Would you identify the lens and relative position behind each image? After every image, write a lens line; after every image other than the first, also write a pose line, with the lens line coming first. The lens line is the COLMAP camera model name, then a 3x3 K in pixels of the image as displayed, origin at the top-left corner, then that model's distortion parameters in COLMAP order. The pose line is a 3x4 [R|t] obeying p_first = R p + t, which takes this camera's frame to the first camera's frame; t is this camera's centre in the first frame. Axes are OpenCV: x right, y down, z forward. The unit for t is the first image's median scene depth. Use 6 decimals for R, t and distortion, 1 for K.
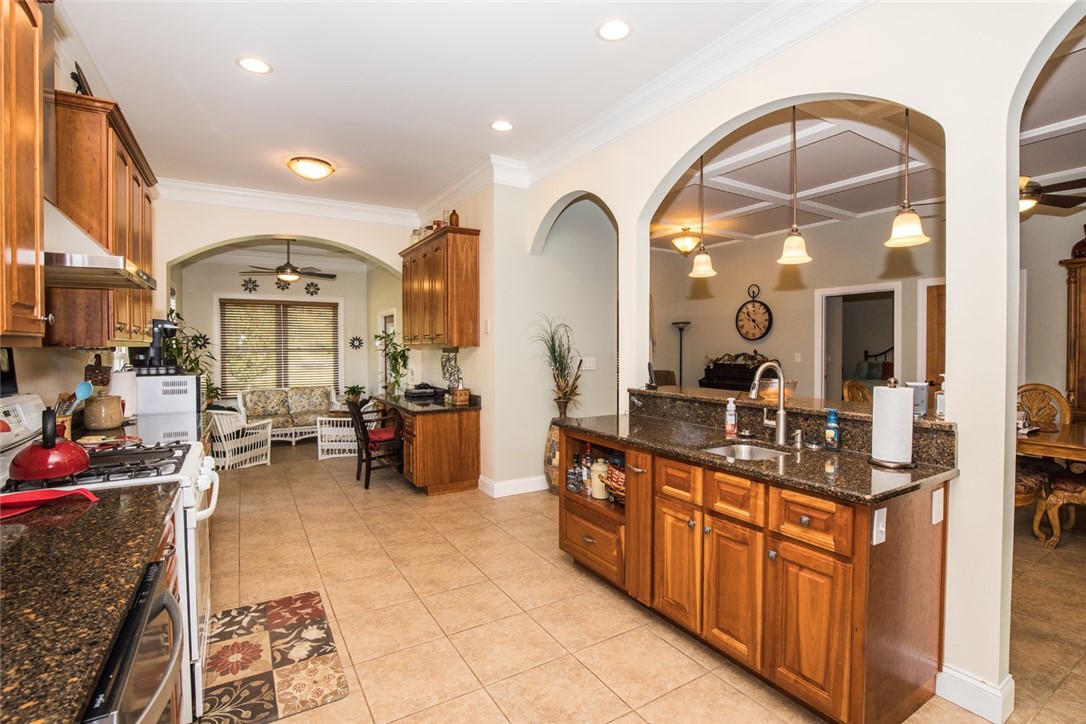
lens RADIAL K [[507.8, 0, 549.6], [0, 507.8, 360.5], [0, 0, 1]] dist [-0.026873, 0.000002]
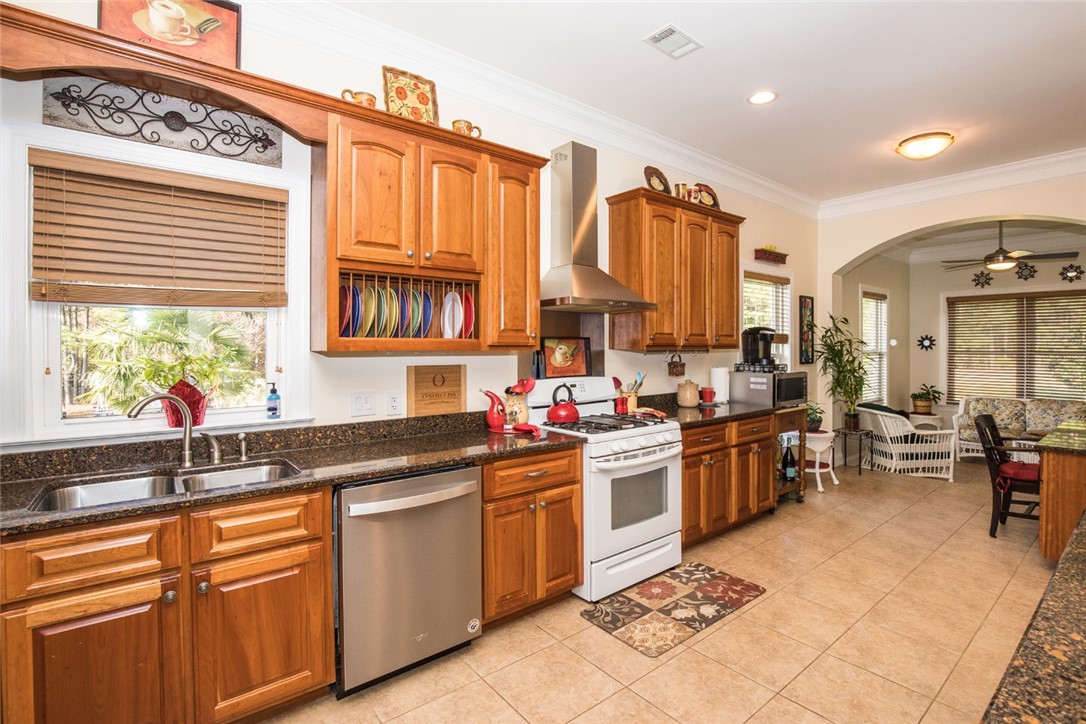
lens RADIAL K [[507.8, 0, 569.0], [0, 507.8, 349.8], [0, 0, 1]] dist [-0.026873, 0.000002]
pose [[0.153610, 0.009731, -0.988084, 0.523707], [-0.029702, 0.999545, 0.005227, -0.023847], [0.987685, 0.028545, 0.153829, 0.466614]]
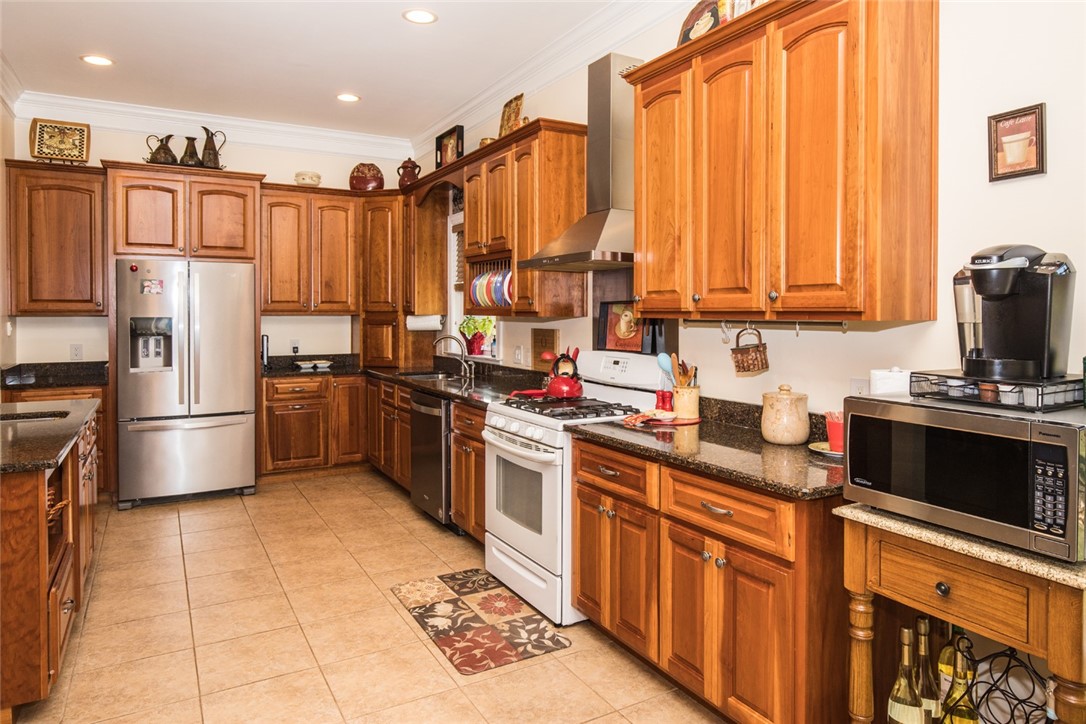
lens RADIAL K [[706.3, 0, 551.2], [0, 706.3, 314.3], [0, 0, 1]] dist [-0.030726, -0.001489]
pose [[-0.999453, 0.001518, 0.033037, -0.666715], [0.002639, 0.999421, 0.033909, -0.071839], [-0.032966, 0.033978, -0.998879, 2.101884]]
